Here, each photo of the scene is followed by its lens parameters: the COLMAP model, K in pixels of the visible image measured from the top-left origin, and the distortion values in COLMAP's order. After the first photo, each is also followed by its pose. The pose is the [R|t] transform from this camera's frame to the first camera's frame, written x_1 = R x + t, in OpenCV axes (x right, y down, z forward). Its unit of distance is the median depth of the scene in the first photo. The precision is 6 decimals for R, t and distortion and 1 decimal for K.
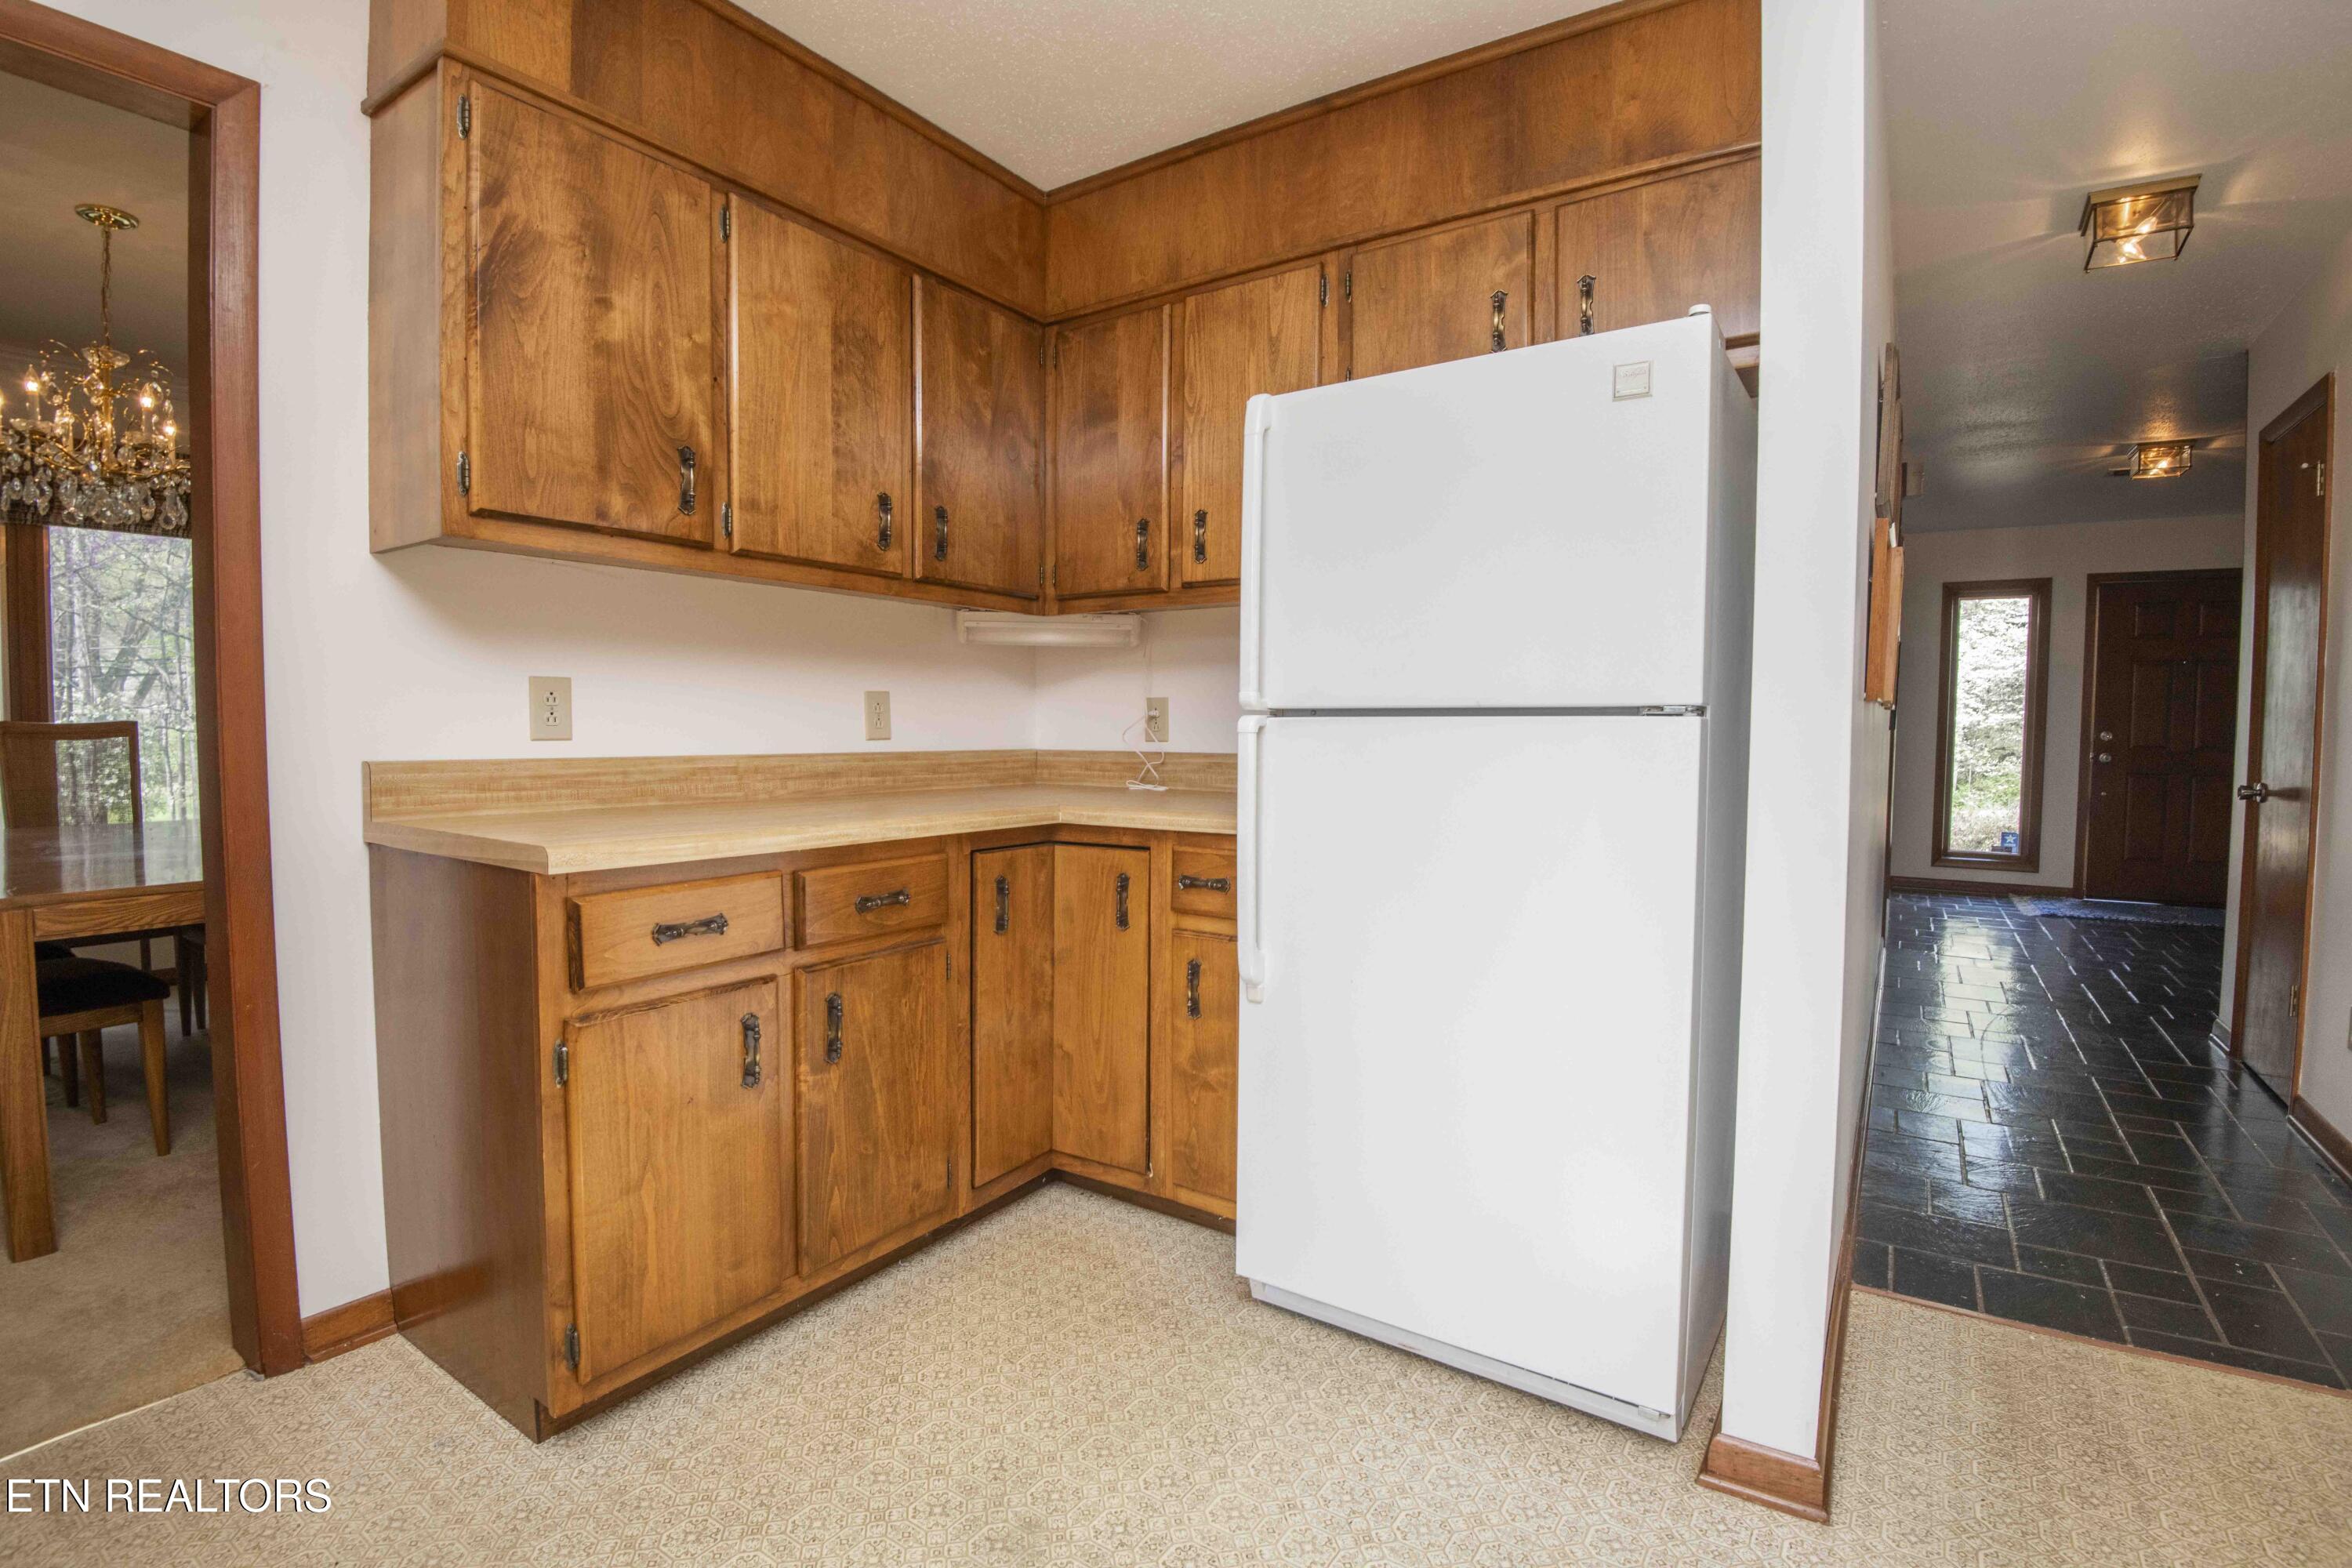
lens RADIAL K [[1079.4, 0, 1176.0], [0, 1079.4, 784.0], [0, 0, 1]] dist [-0.028829, -0.005844]
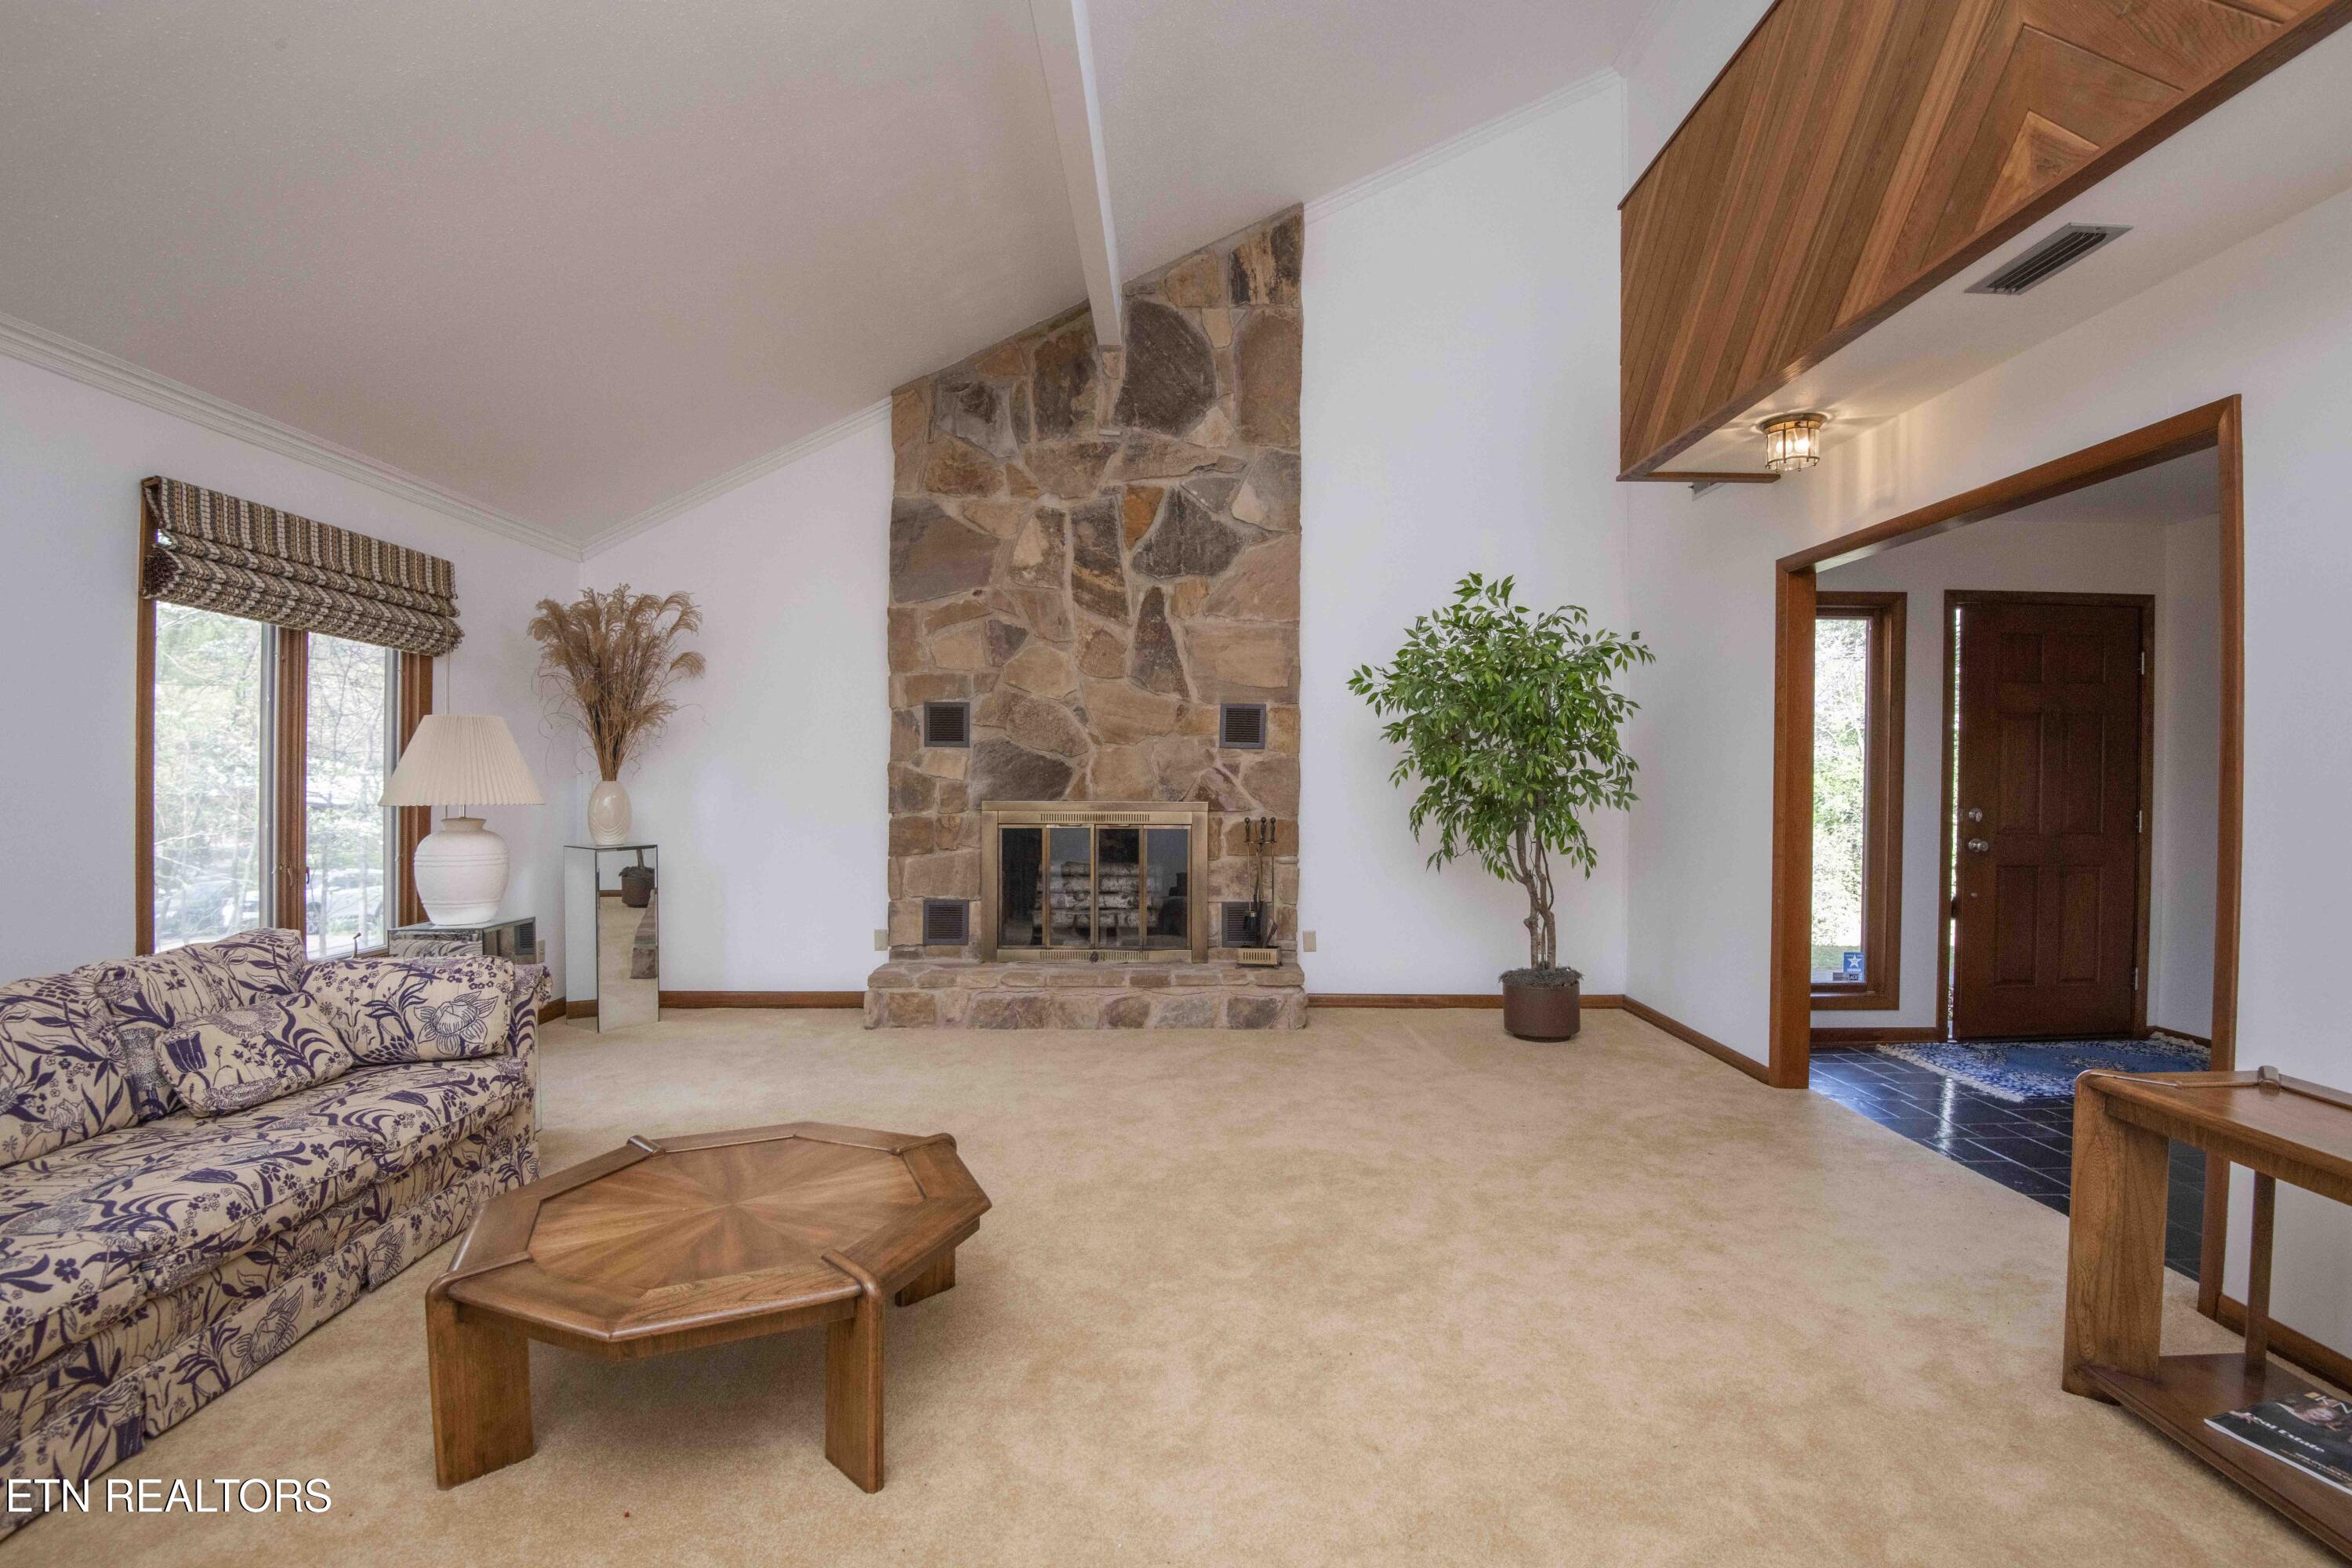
lens RADIAL K [[1089.5, 0, 1185.2], [0, 1089.5, 776.0], [0, 0, 1]] dist [-0.000755, -0.026474]
pose [[0.821870, -0.003277, 0.569666, 0.049492], [0.028205, 0.998991, -0.034945, -0.201926], [-0.568976, 0.044788, 0.821133, 2.280822]]
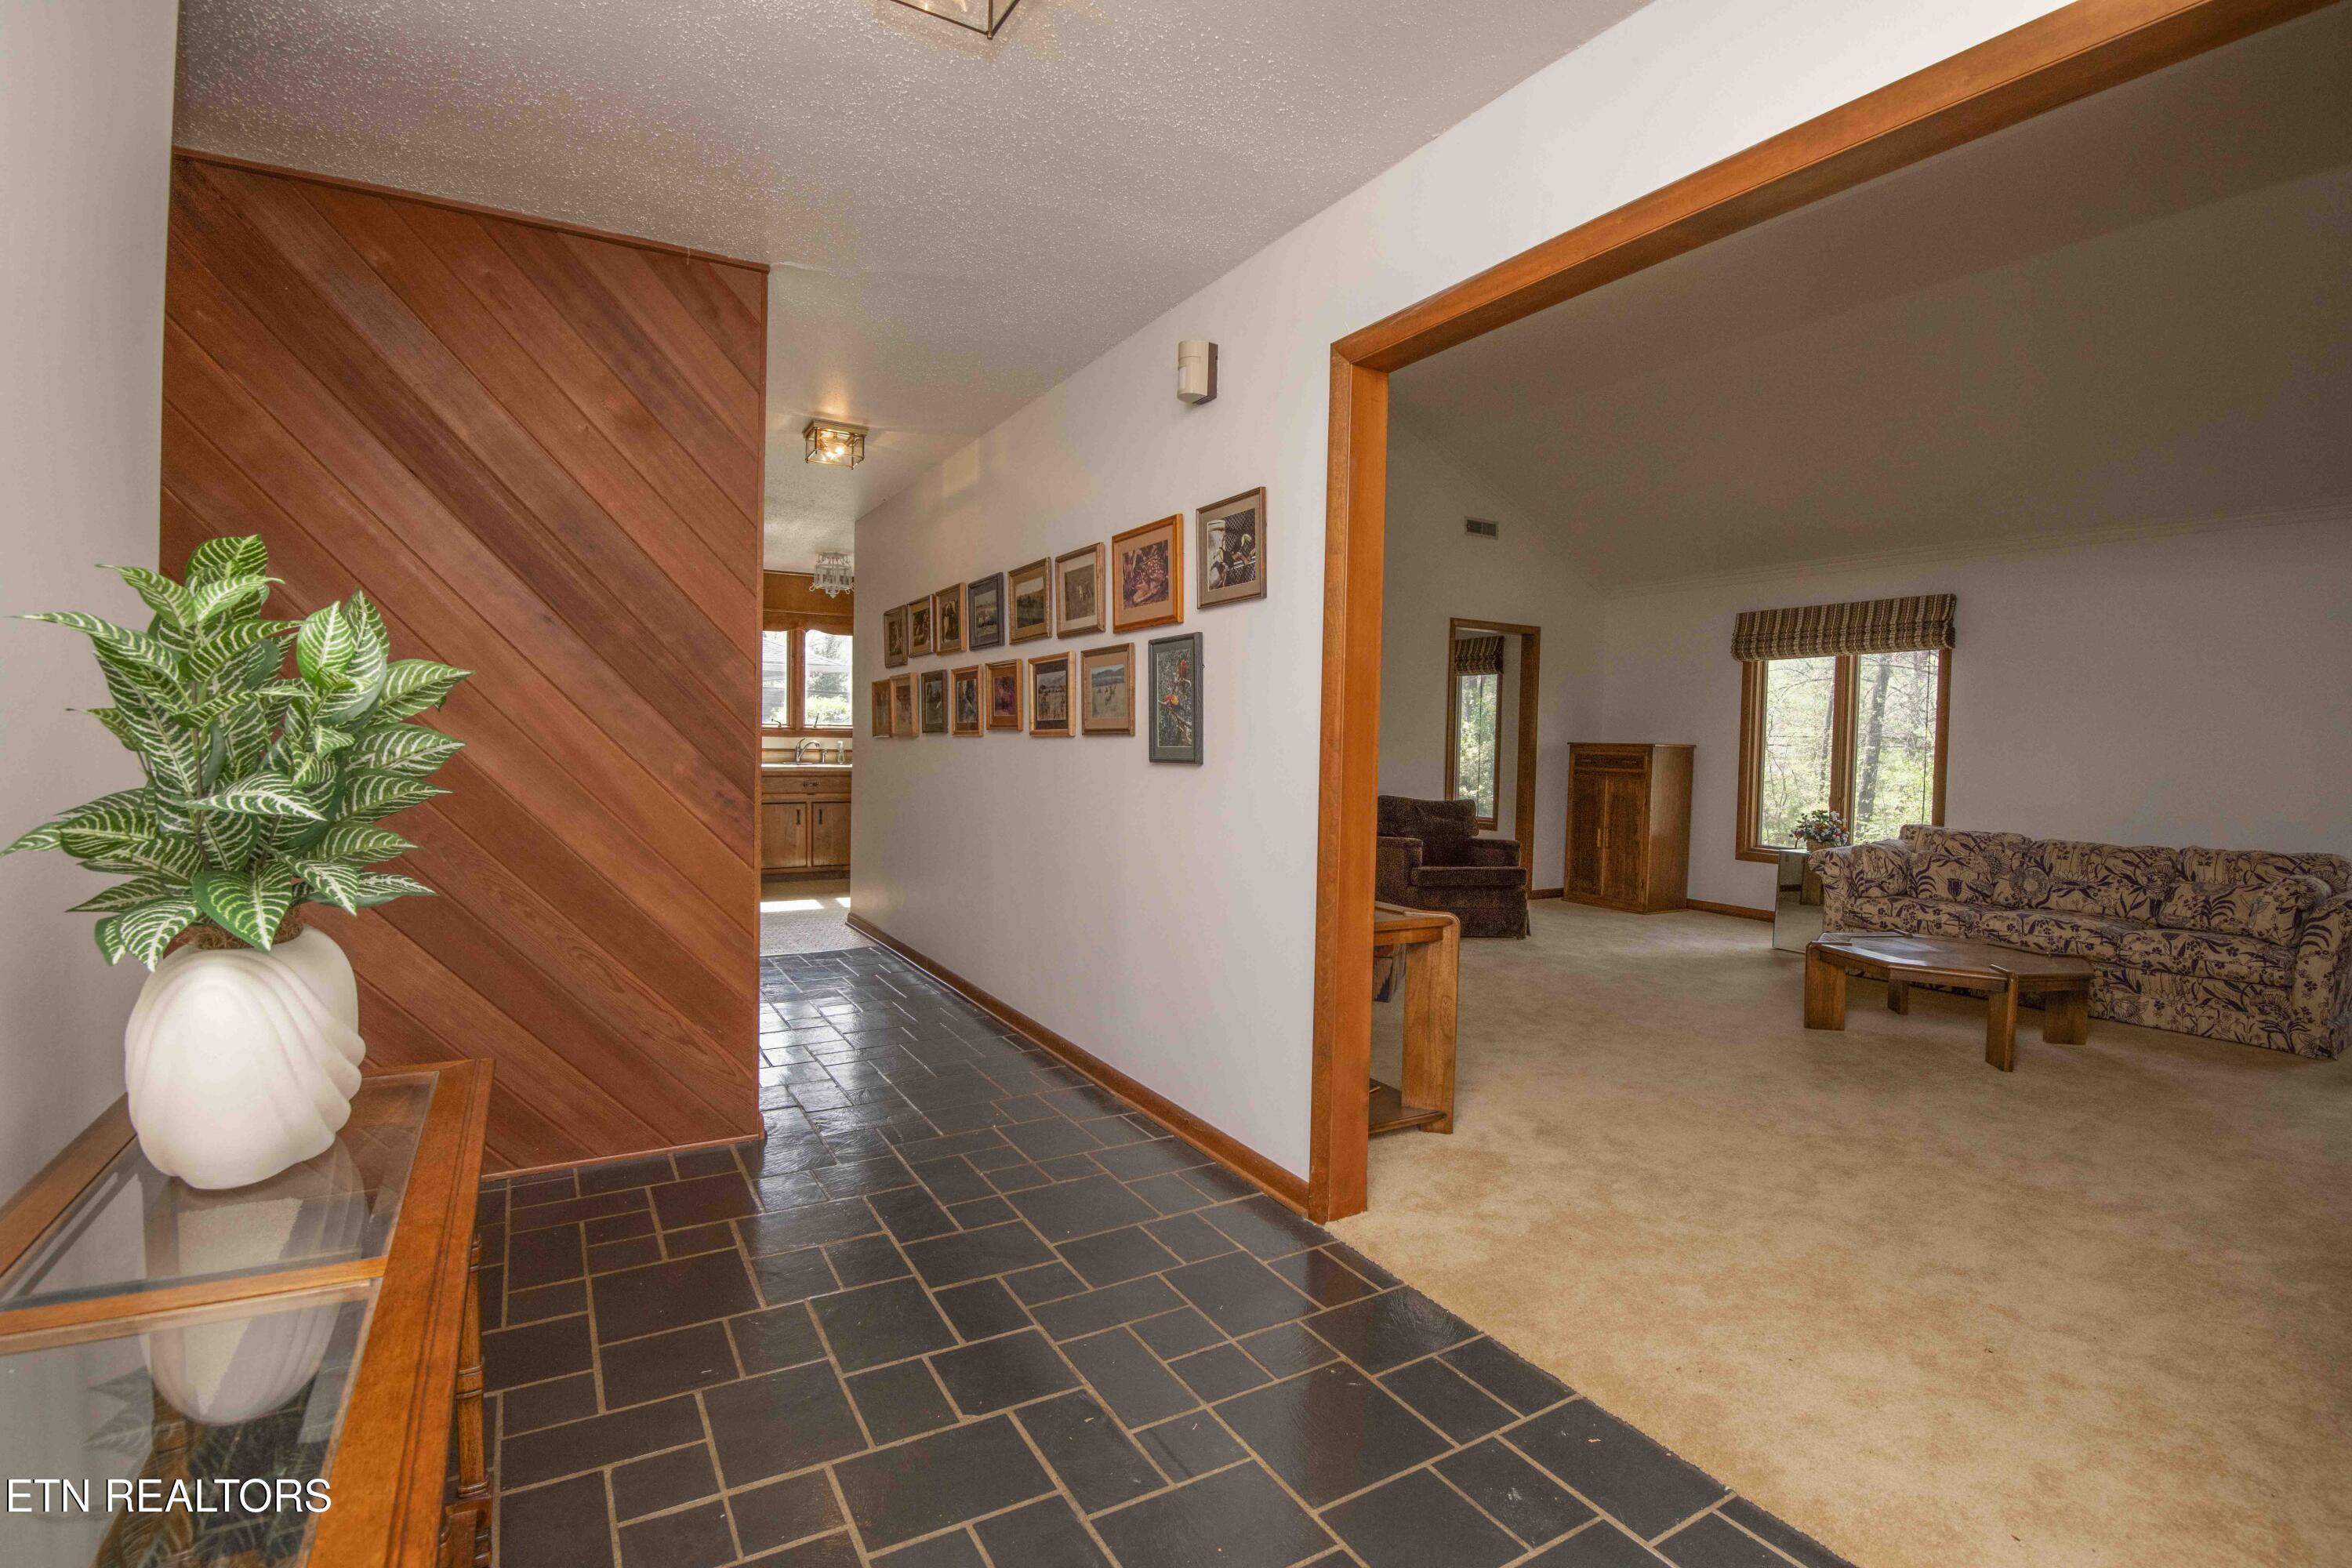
lens RADIAL K [[1089.5, 0, 1185.2], [0, 1089.5, 776.0], [0, 0, 1]] dist [-0.000755, -0.026474]
pose [[-0.422109, 0.013968, -0.906437, 2.976051], [-0.073175, 0.996094, 0.049425, -0.178136], [0.903587, 0.087192, -0.419438, 2.952624]]
